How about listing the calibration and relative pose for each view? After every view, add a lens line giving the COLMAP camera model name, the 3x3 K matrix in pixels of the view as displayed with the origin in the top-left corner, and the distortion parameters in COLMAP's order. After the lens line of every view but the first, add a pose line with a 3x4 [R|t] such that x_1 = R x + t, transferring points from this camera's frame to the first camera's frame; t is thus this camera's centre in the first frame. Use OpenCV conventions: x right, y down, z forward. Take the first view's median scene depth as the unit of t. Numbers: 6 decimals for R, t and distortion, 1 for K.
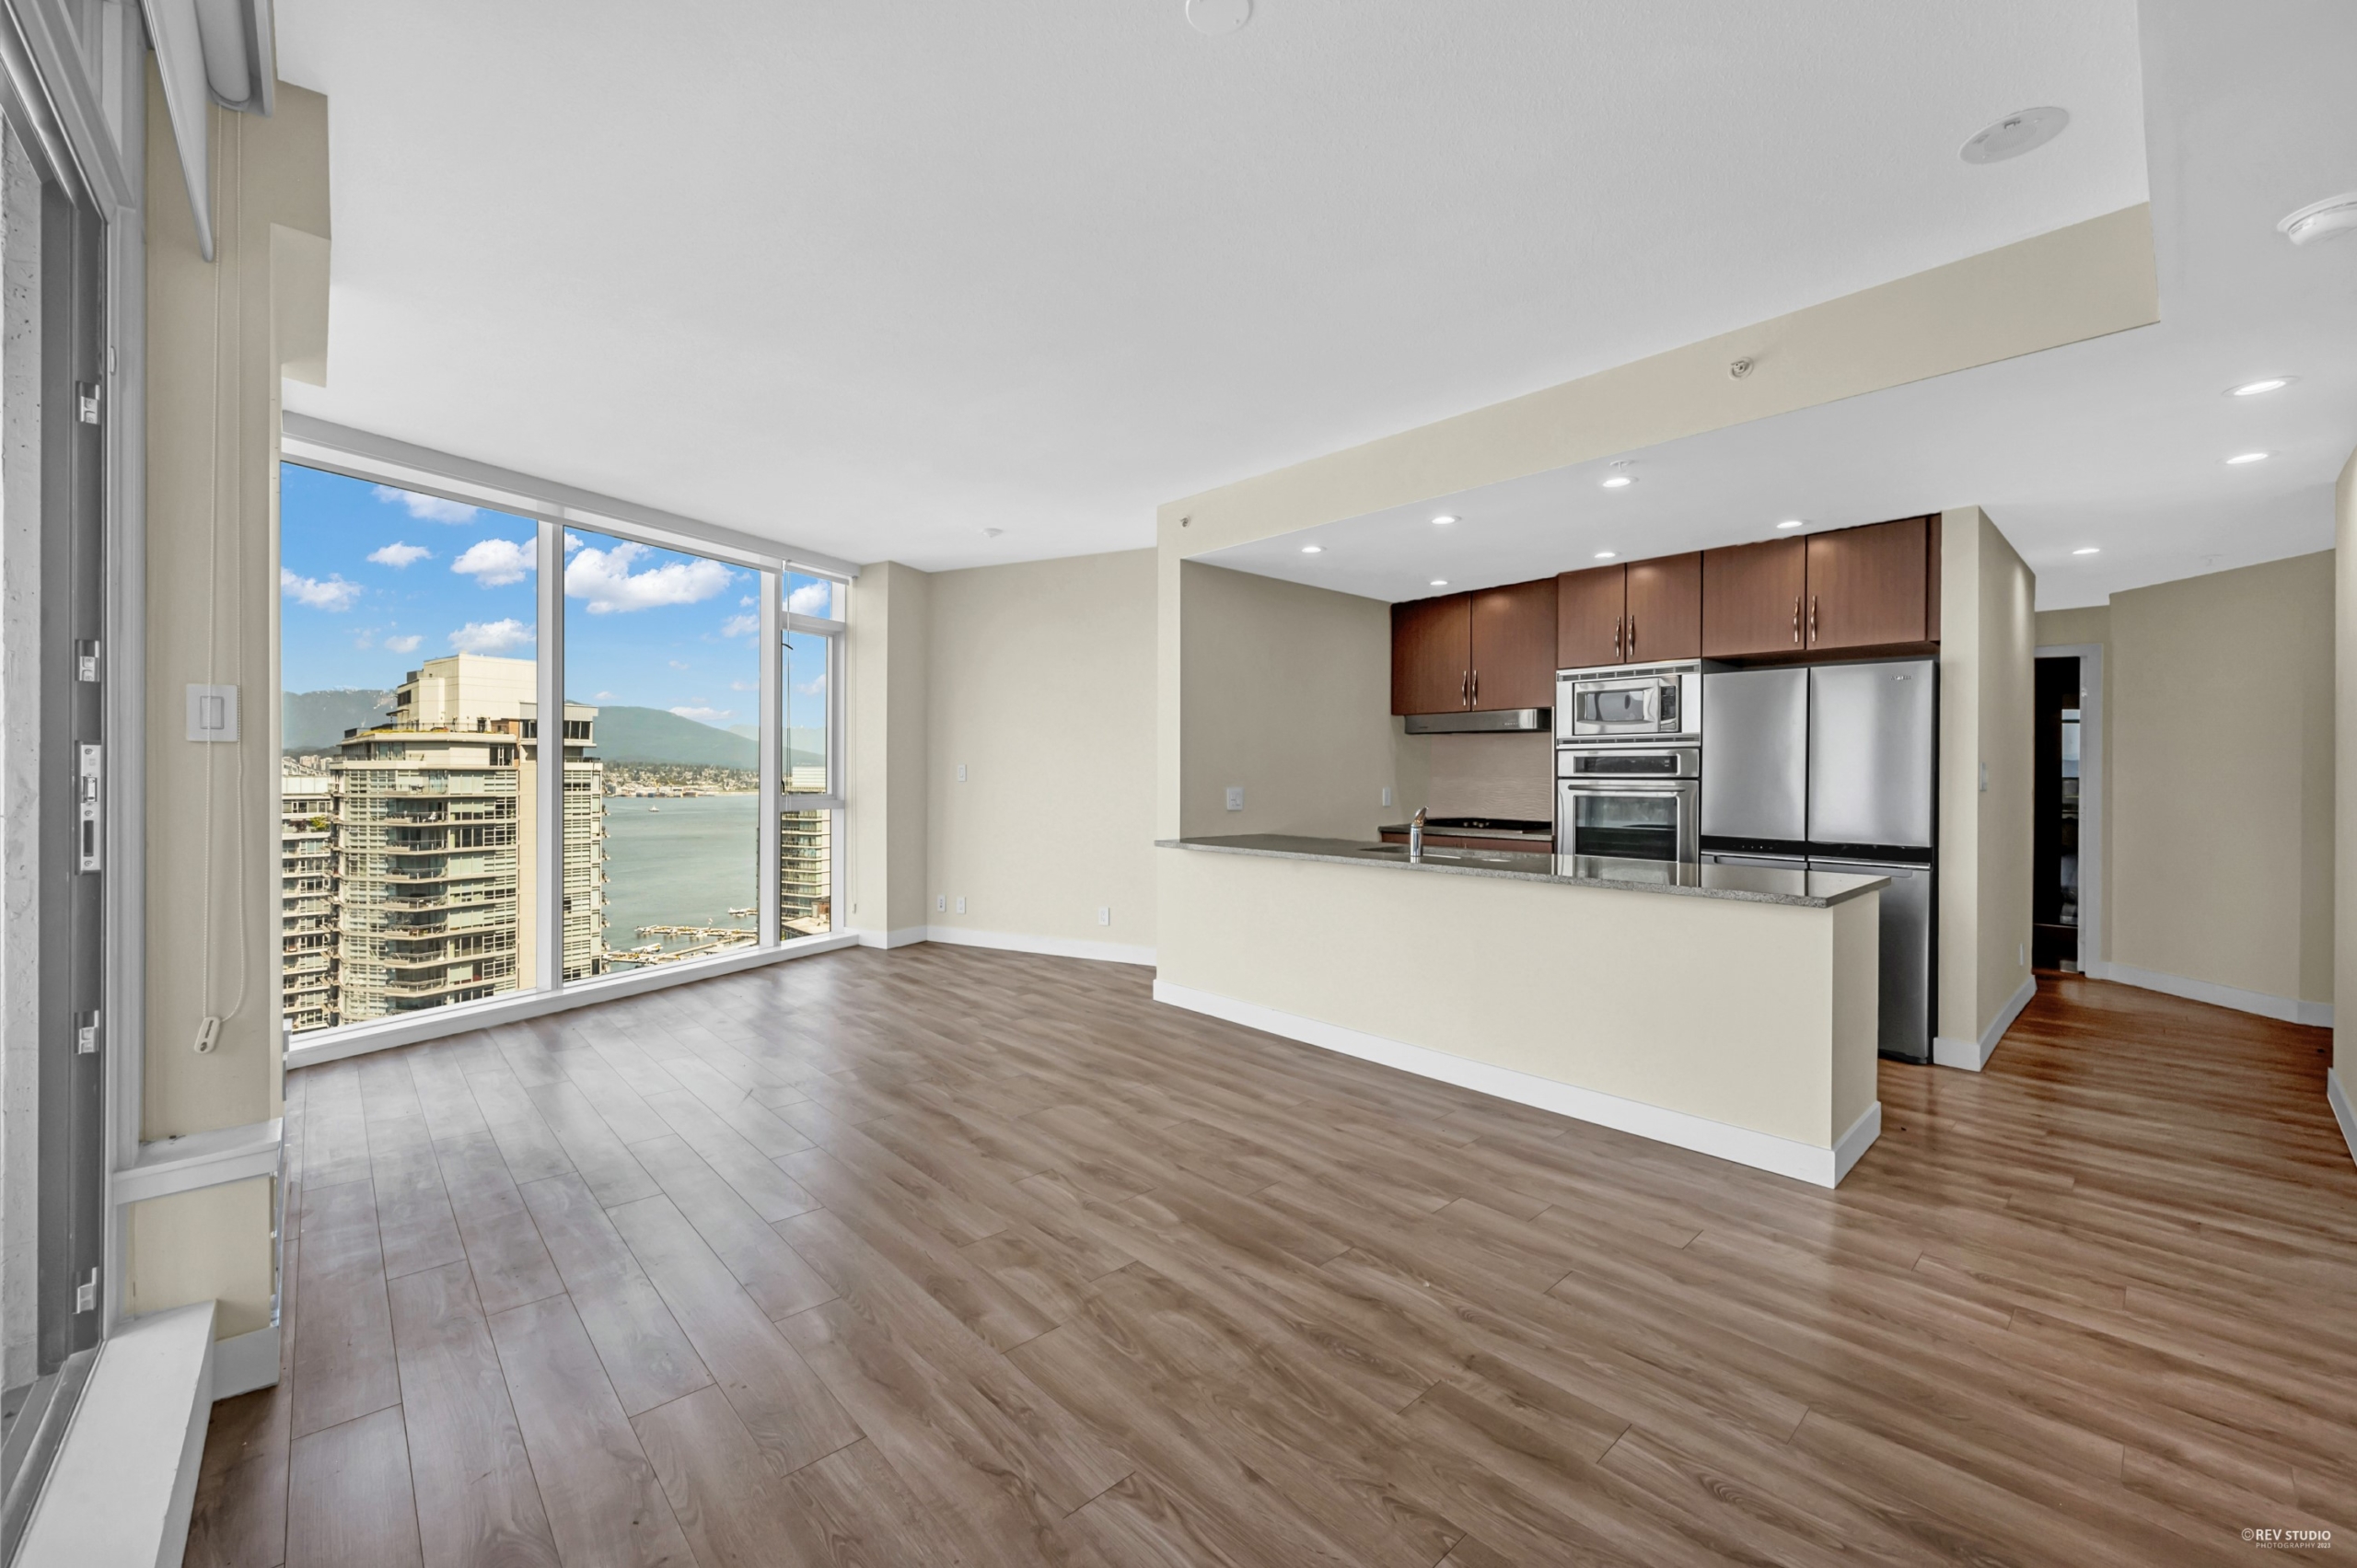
lens RADIAL K [[934.8, 0, 1176.6], [0, 934.8, 778.0], [0, 0, 1]] dist [0.000821, -0.000098]
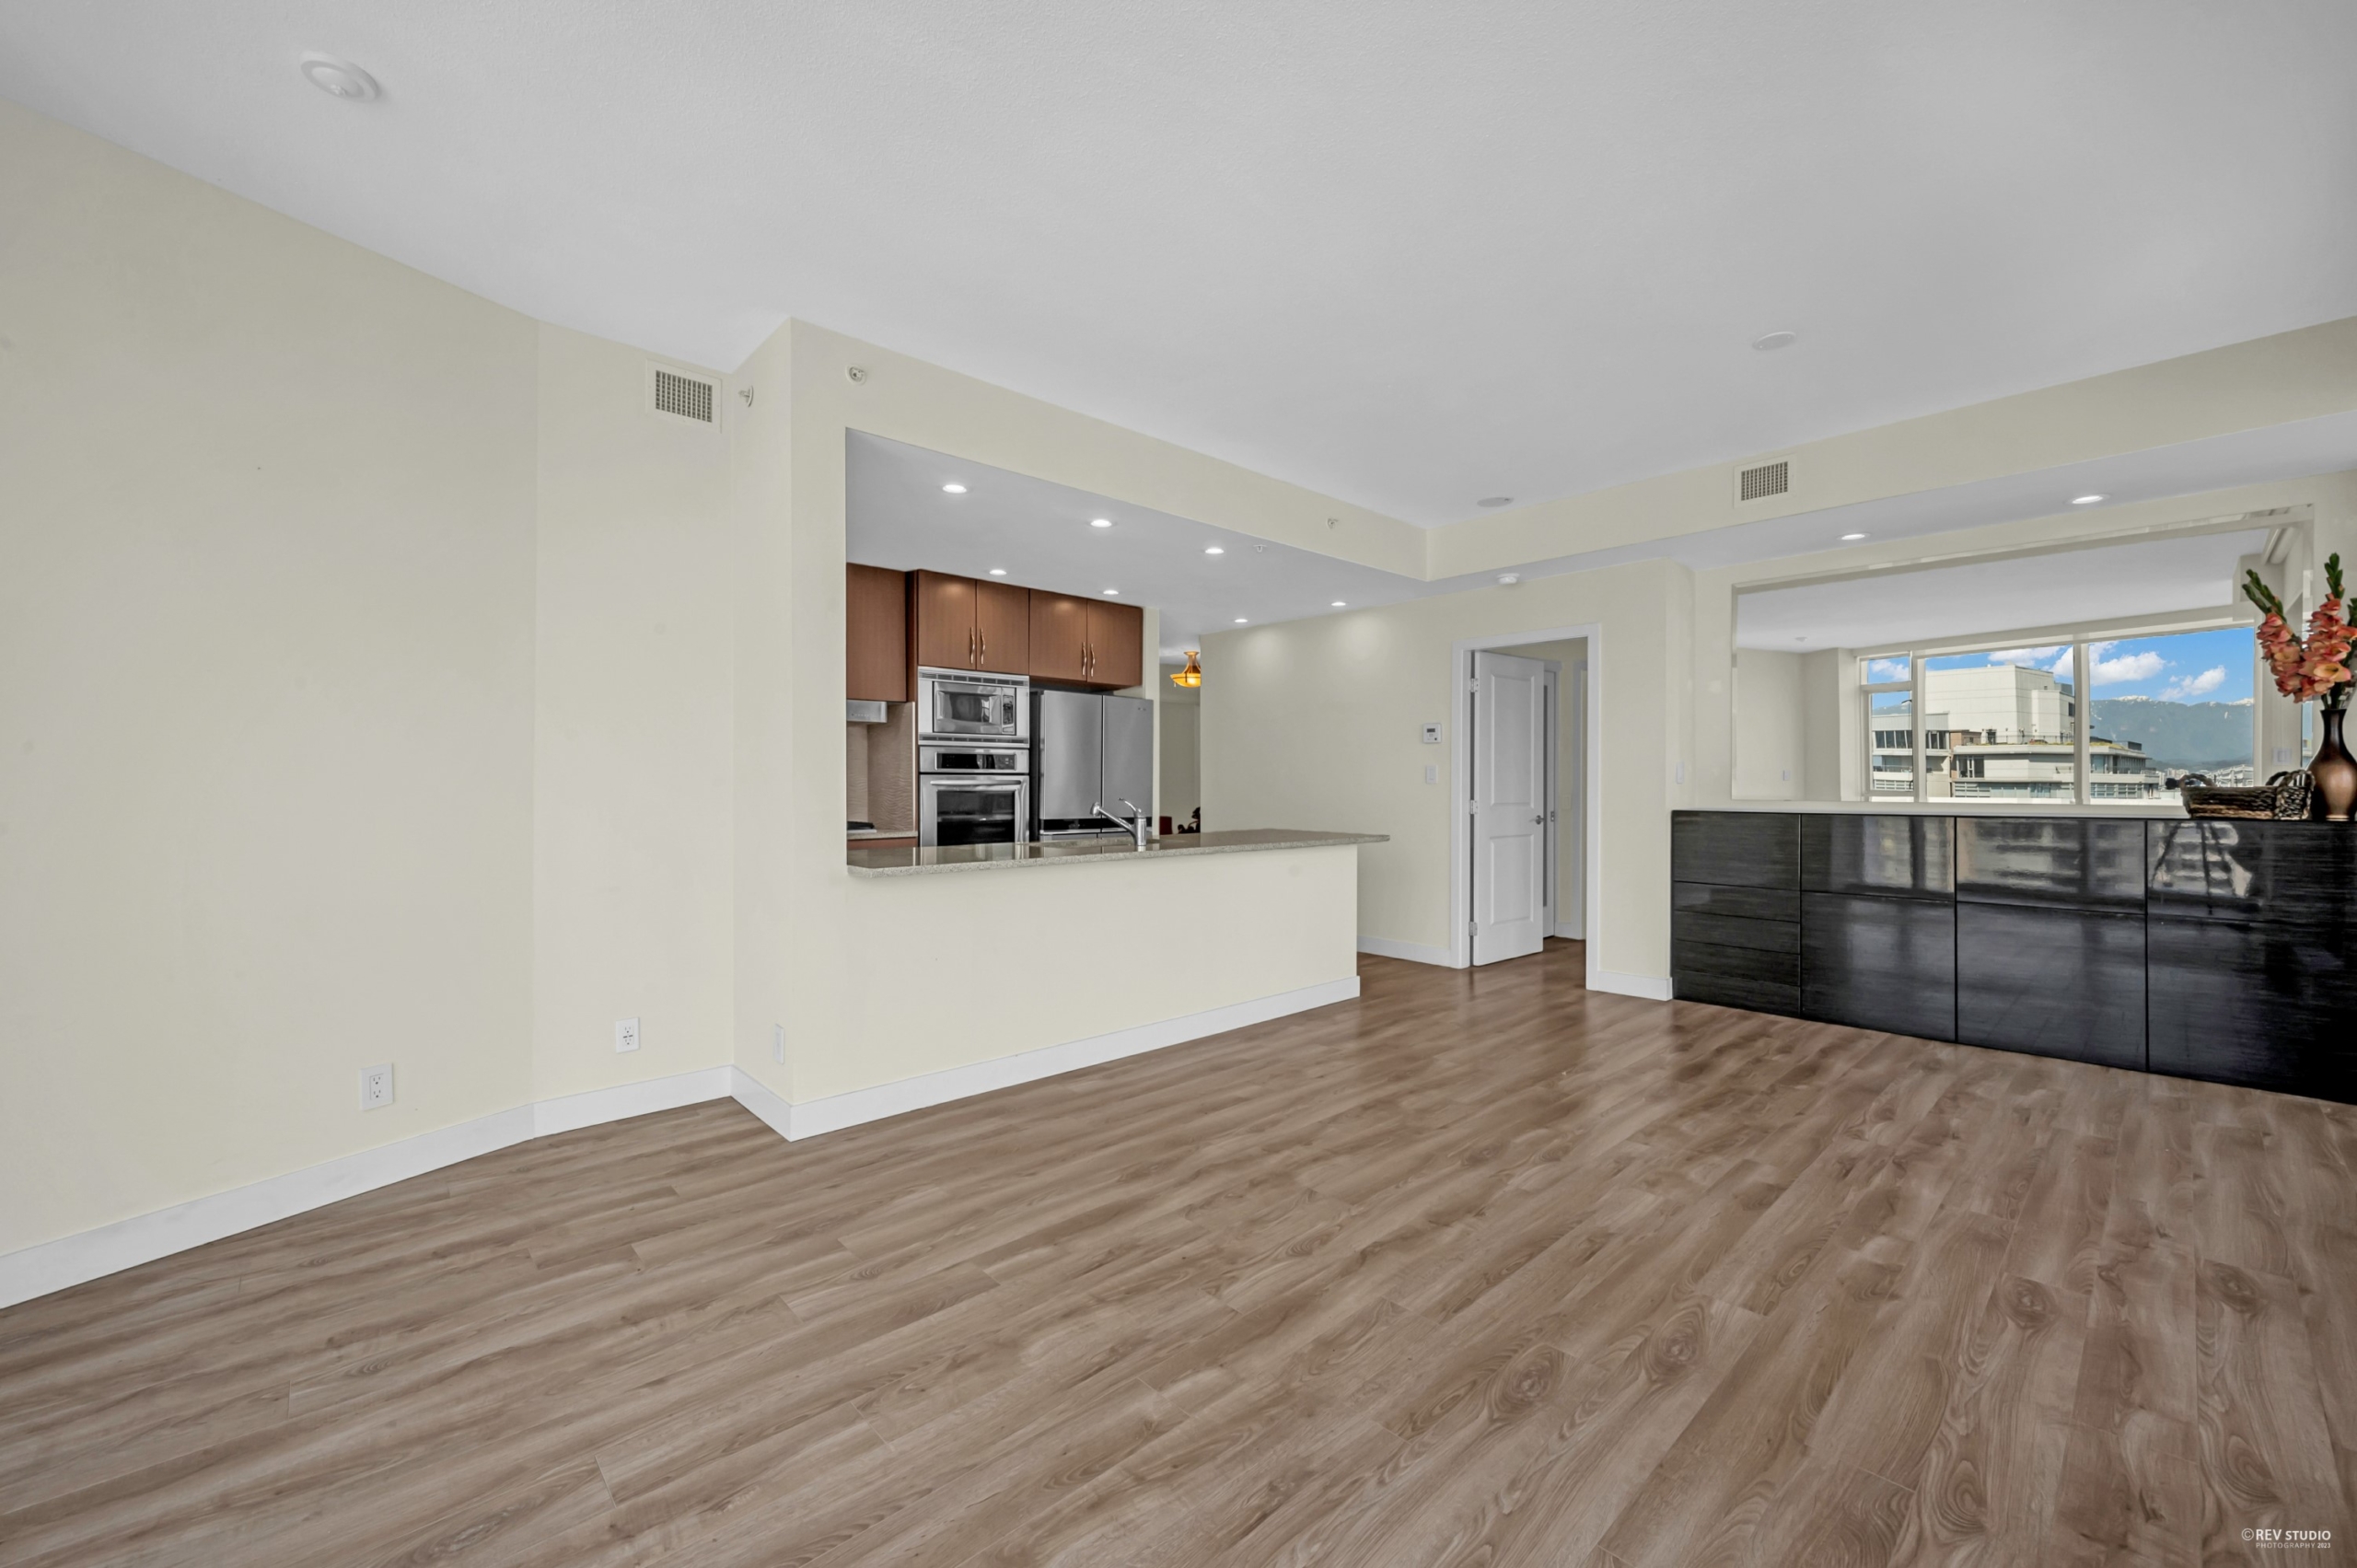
lens RADIAL K [[934.1, 0, 1165.0], [0, 934.1, 783.6], [0, 0, 1]] dist [-0.000192, 0.000090]
pose [[0.003857, -0.006900, 0.999969, -0.647096], [0.003983, 0.999968, 0.006885, 0.005375], [-0.999985, 0.003956, 0.003884, 0.790967]]
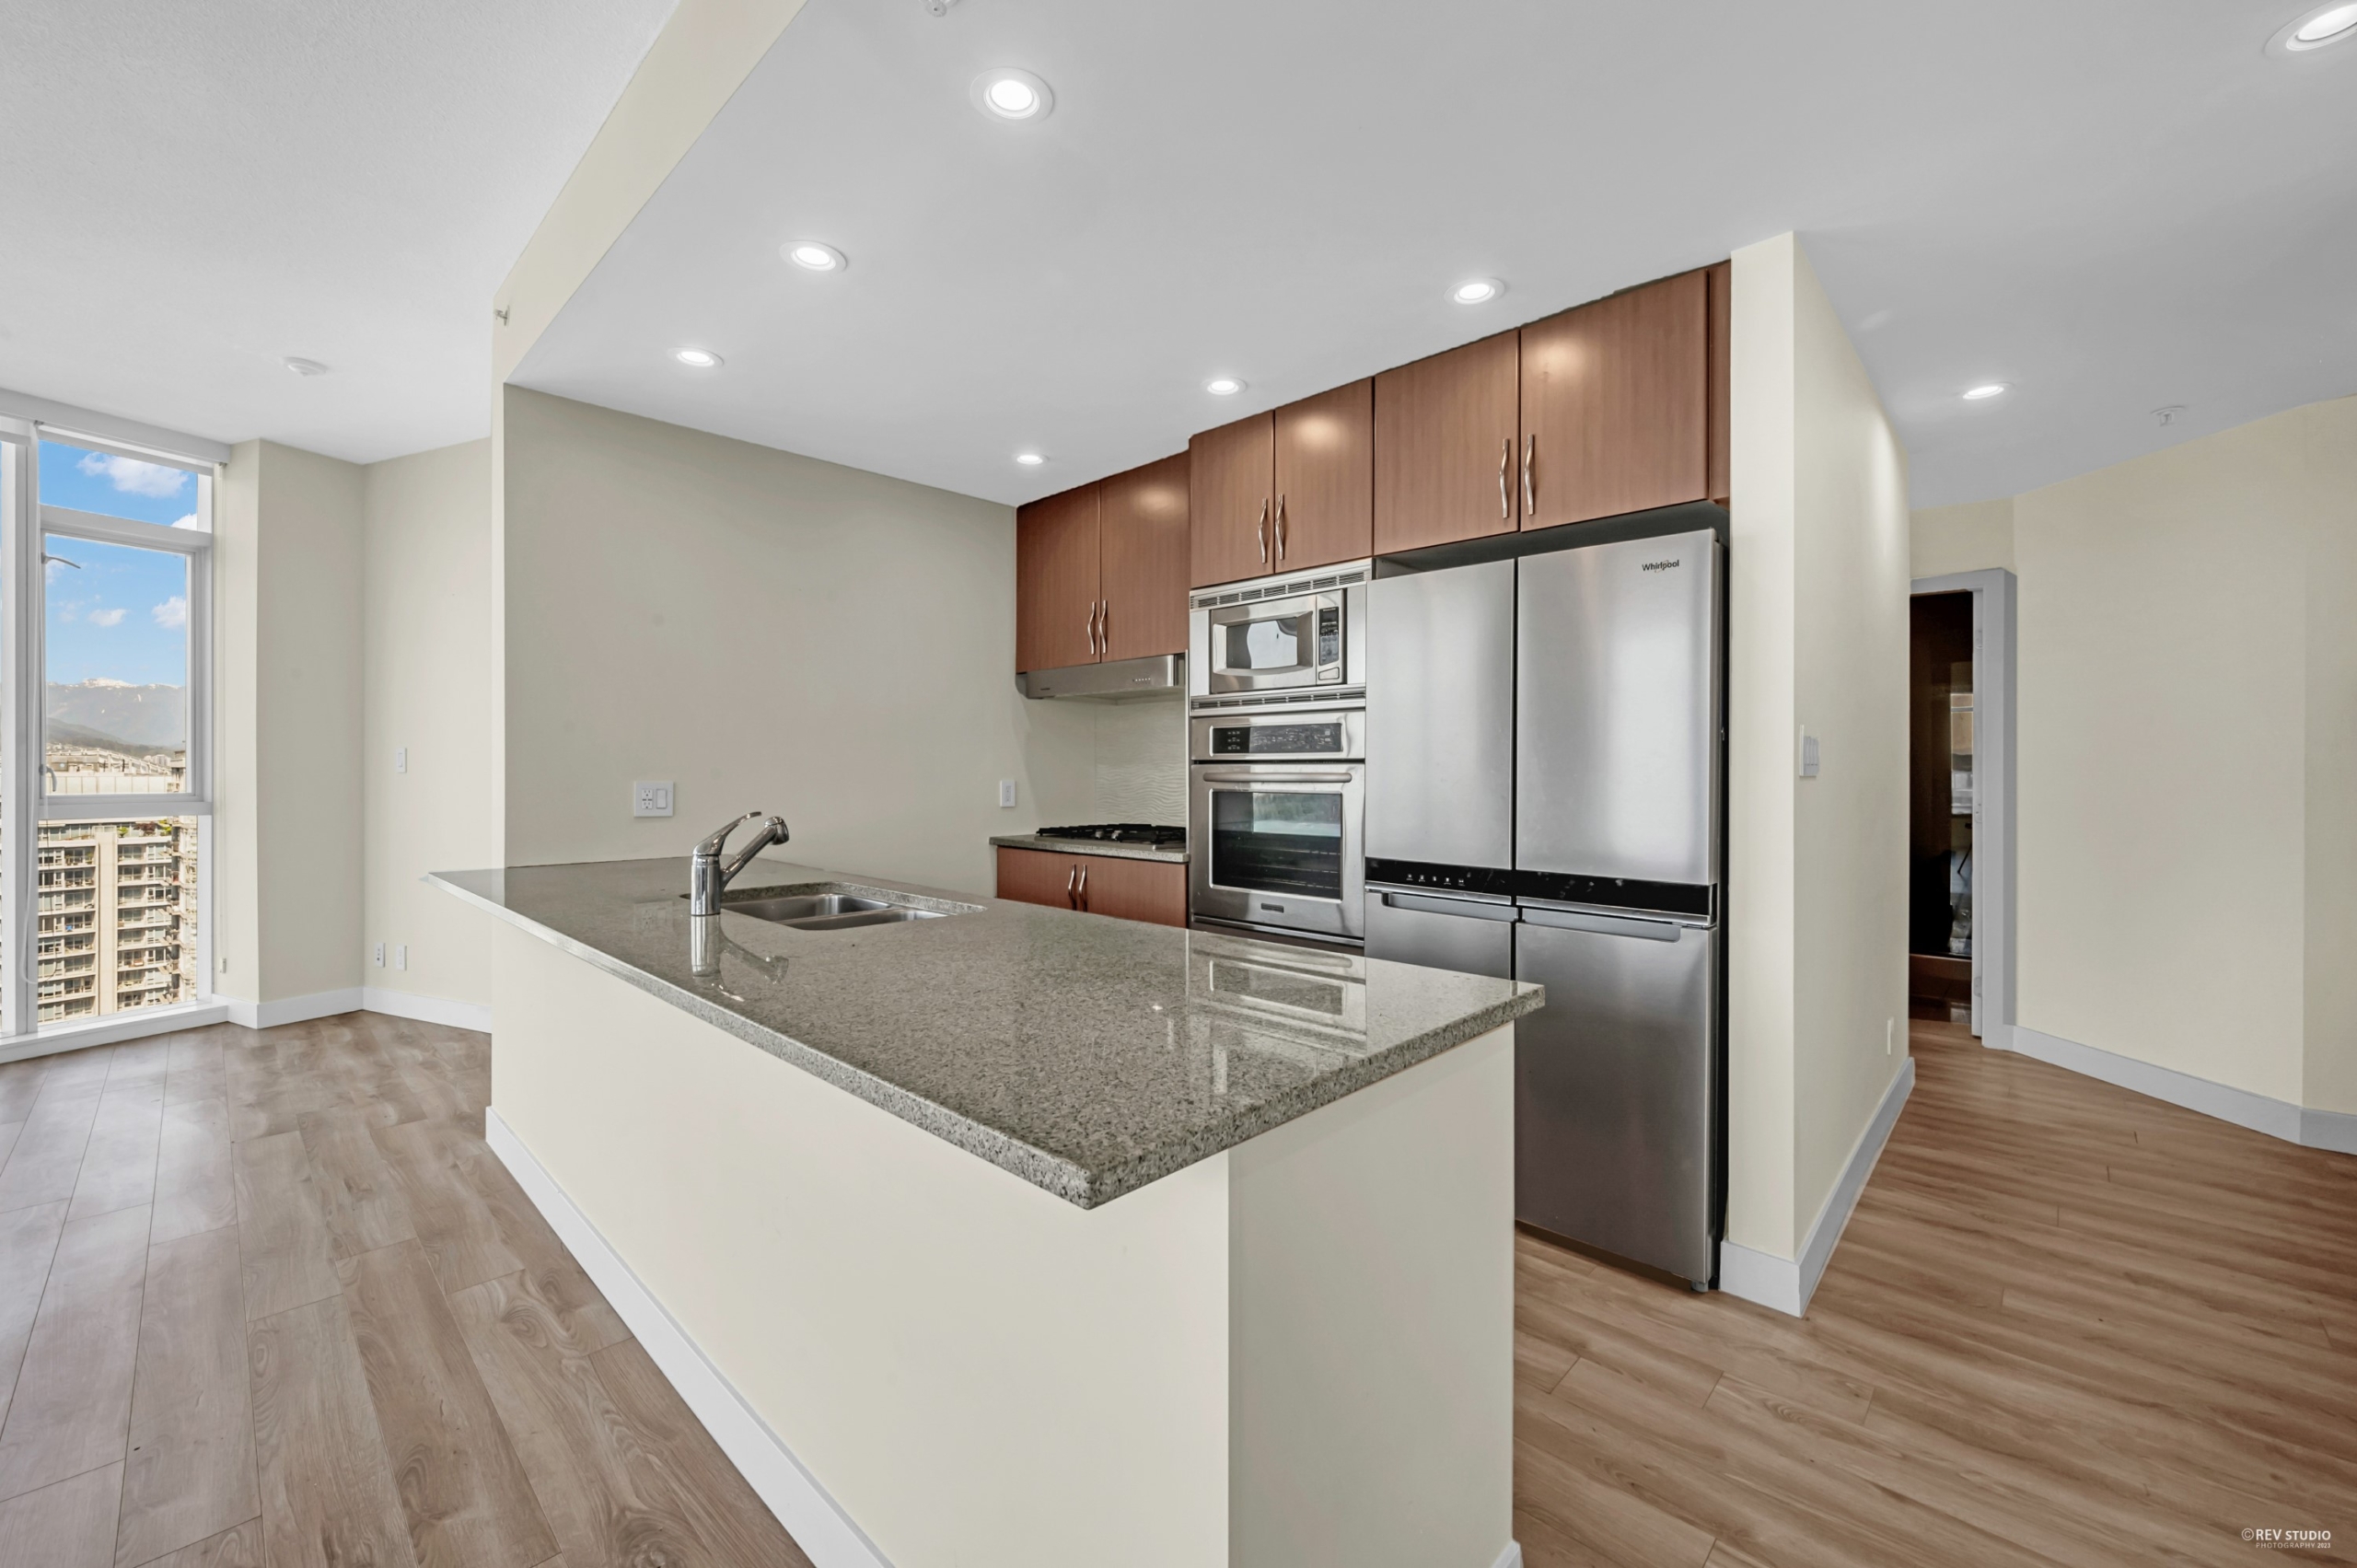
lens RADIAL K [[933.9, 0, 1178.0], [0, 933.9, 772.4], [0, 0, 1]] dist [-0.000775, -0.000076]
pose [[0.997932, -0.002383, 0.064242, 0.386551], [0.002557, 0.999993, -0.002630, 0.008985], [-0.064235, 0.002789, 0.997931, 0.403836]]
